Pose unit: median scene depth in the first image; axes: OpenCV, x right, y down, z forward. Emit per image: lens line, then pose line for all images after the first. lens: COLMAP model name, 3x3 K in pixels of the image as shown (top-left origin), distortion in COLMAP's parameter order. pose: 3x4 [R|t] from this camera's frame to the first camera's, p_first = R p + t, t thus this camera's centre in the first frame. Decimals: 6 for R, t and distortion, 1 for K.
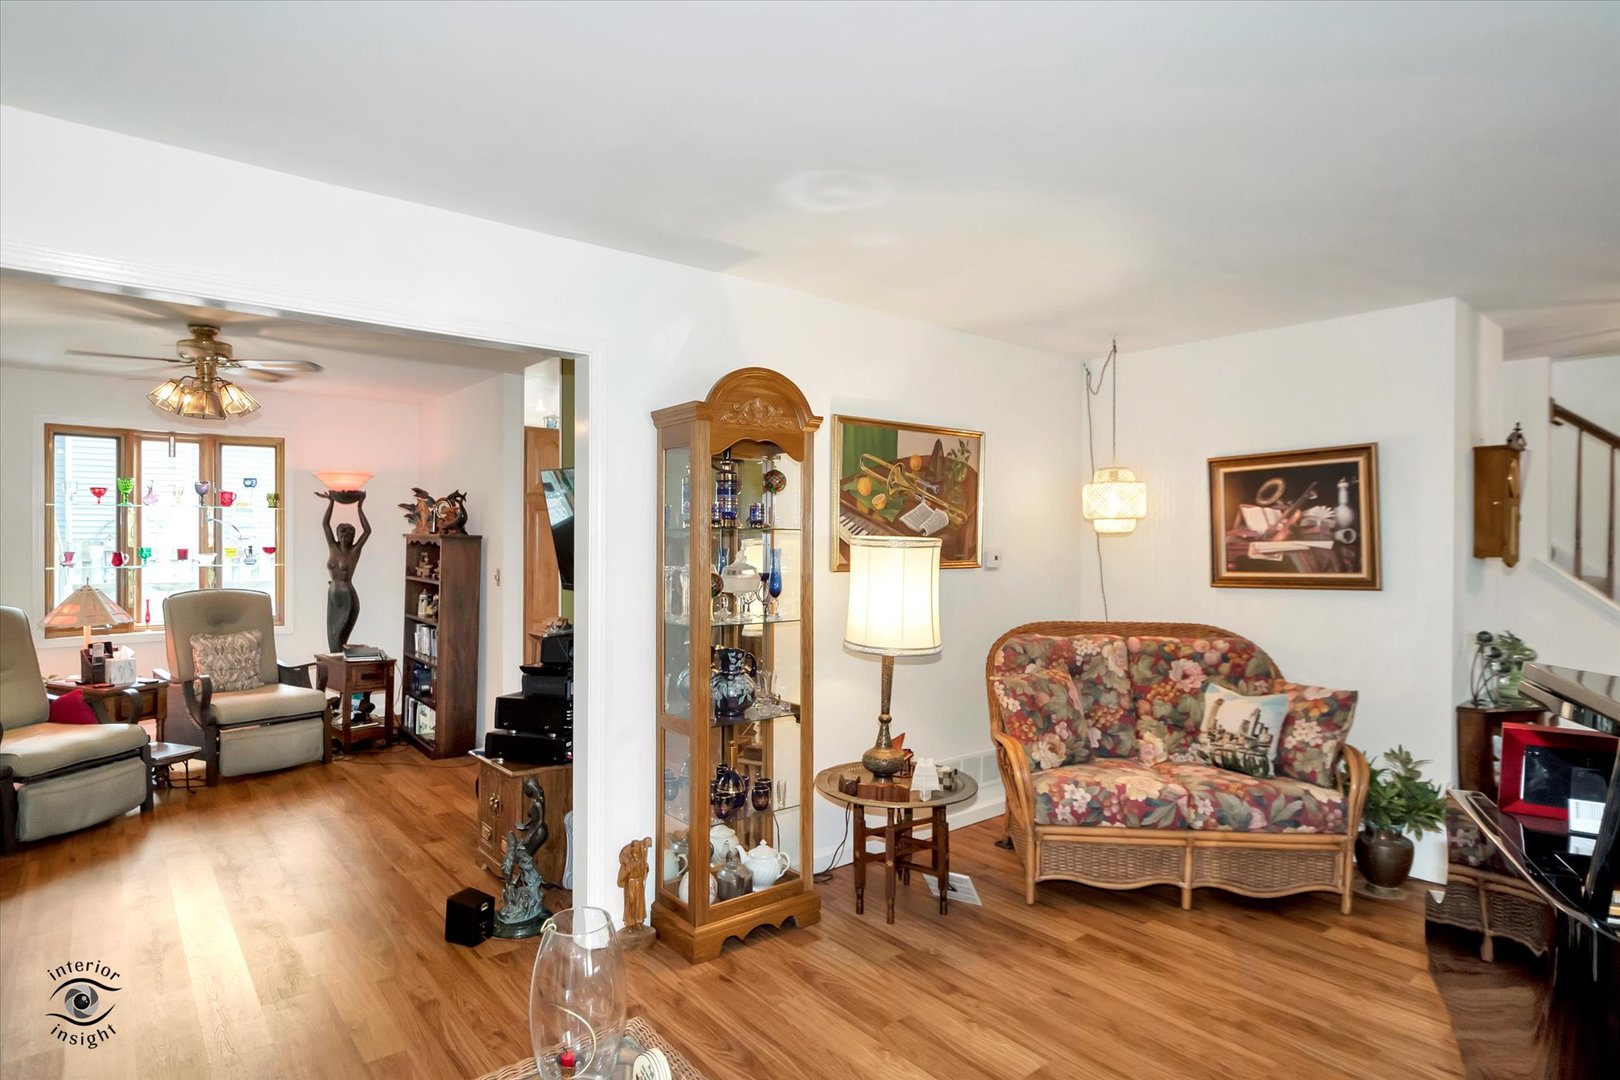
lens RADIAL K [[863.9, 0, 811.8], [0, 863.9, 547.9], [0, 0, 1]] dist [0.005370, -0.015502]
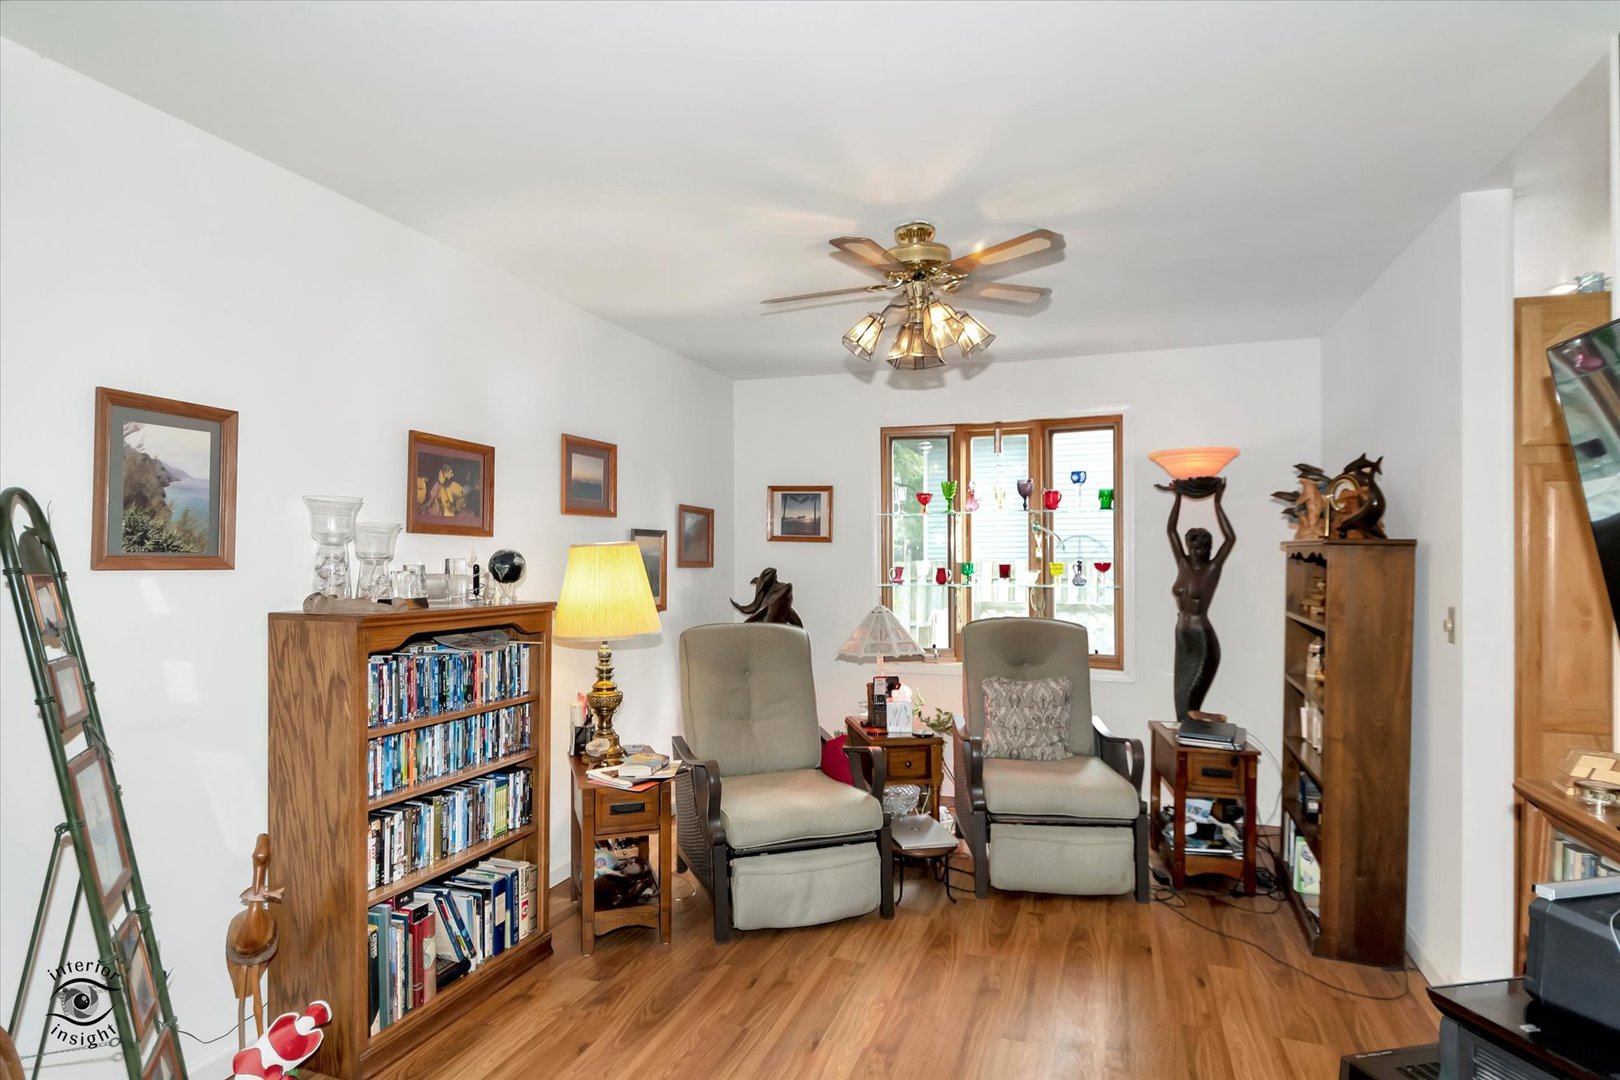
lens RADIAL K [[863.9, 0, 811.8], [0, 863.9, 547.9], [0, 0, 1]] dist [0.005370, -0.015502]
pose [[0.517208, -0.013089, -0.855760, -0.129475], [-0.009654, 0.999730, -0.021126, 0.004516], [0.855805, 0.019188, 0.516942, 0.424410]]
